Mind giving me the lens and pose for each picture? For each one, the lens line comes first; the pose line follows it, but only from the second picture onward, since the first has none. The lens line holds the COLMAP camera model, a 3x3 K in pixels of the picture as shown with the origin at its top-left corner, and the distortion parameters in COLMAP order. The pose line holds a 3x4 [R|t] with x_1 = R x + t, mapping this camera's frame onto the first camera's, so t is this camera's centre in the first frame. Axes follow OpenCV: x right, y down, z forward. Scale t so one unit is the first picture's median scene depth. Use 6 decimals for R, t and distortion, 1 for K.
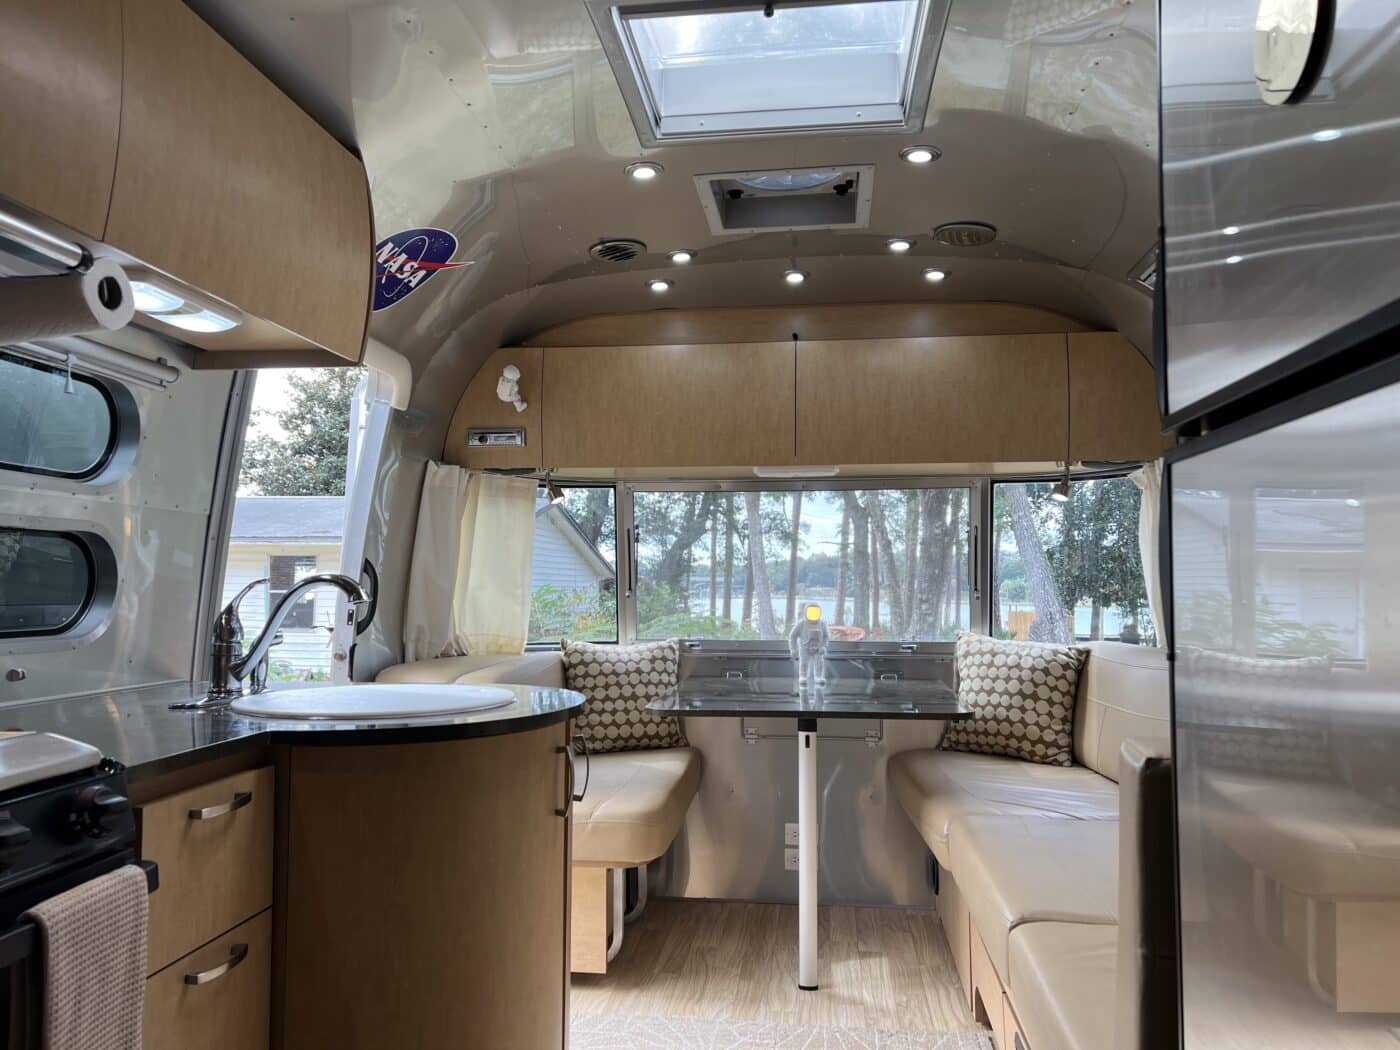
lens RADIAL K [[1058.9, 0, 695.4], [0, 1058.9, 526.2], [0, 0, 1]] dist [0.014568, -0.029659]
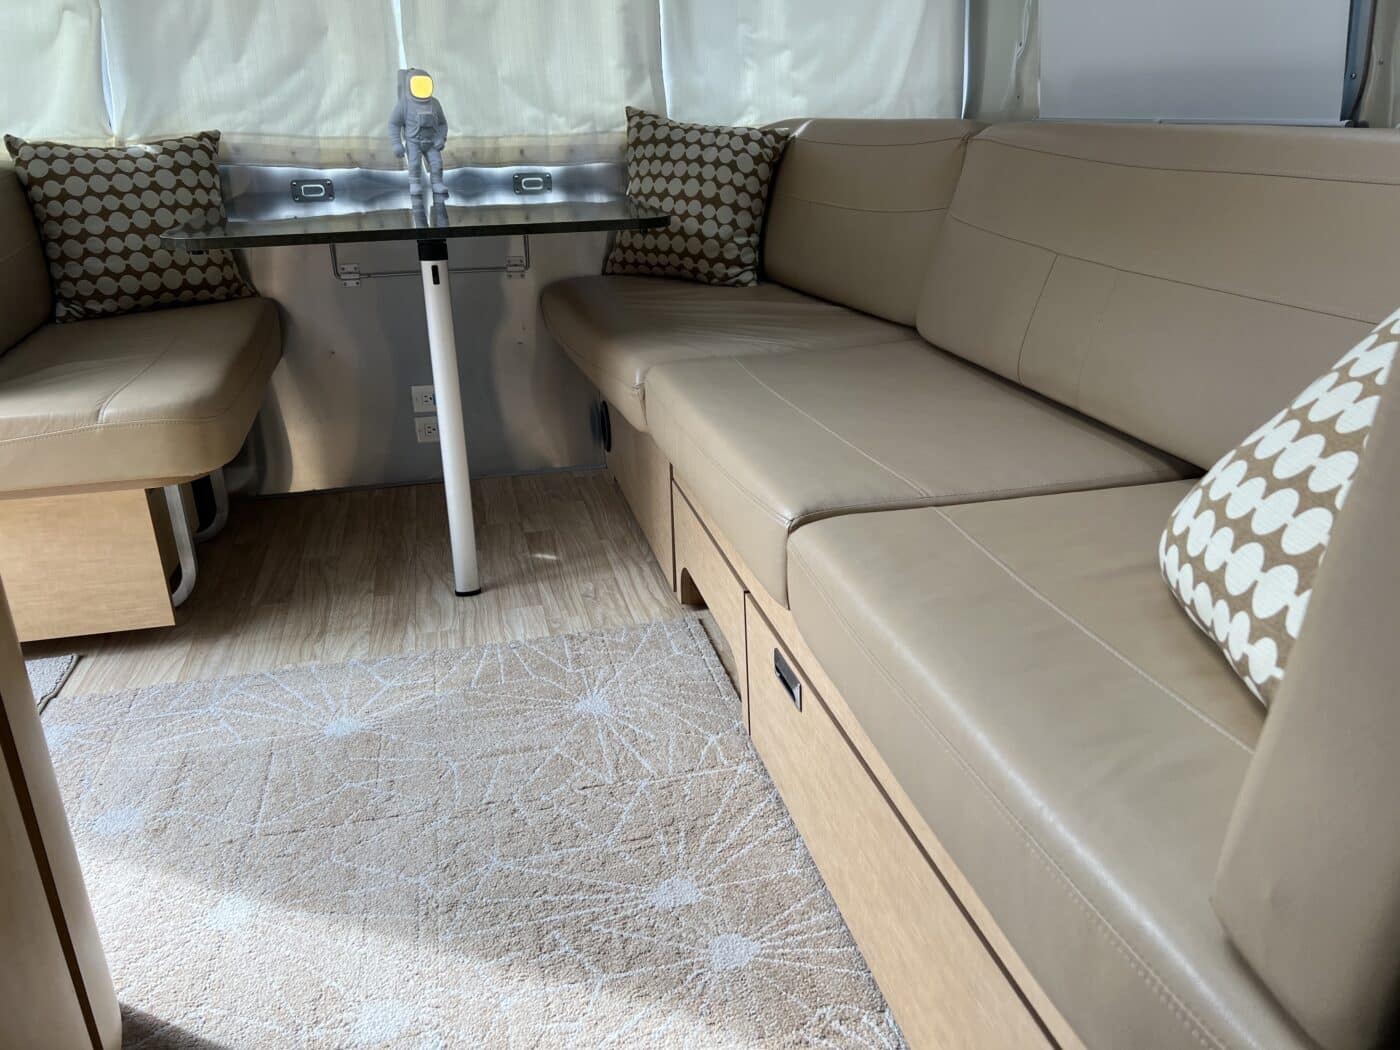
lens RADIAL K [[1058.9, 0, 724.1], [0, 1058.9, 503.2], [0, 0, 1]] dist [0.014568, -0.029659]
pose [[0.926688, -0.142590, 0.347731, 0.016921], [-0.007248, 0.918280, 0.395866, 0.056598], [-0.375761, -0.369364, 0.849926, 0.252293]]
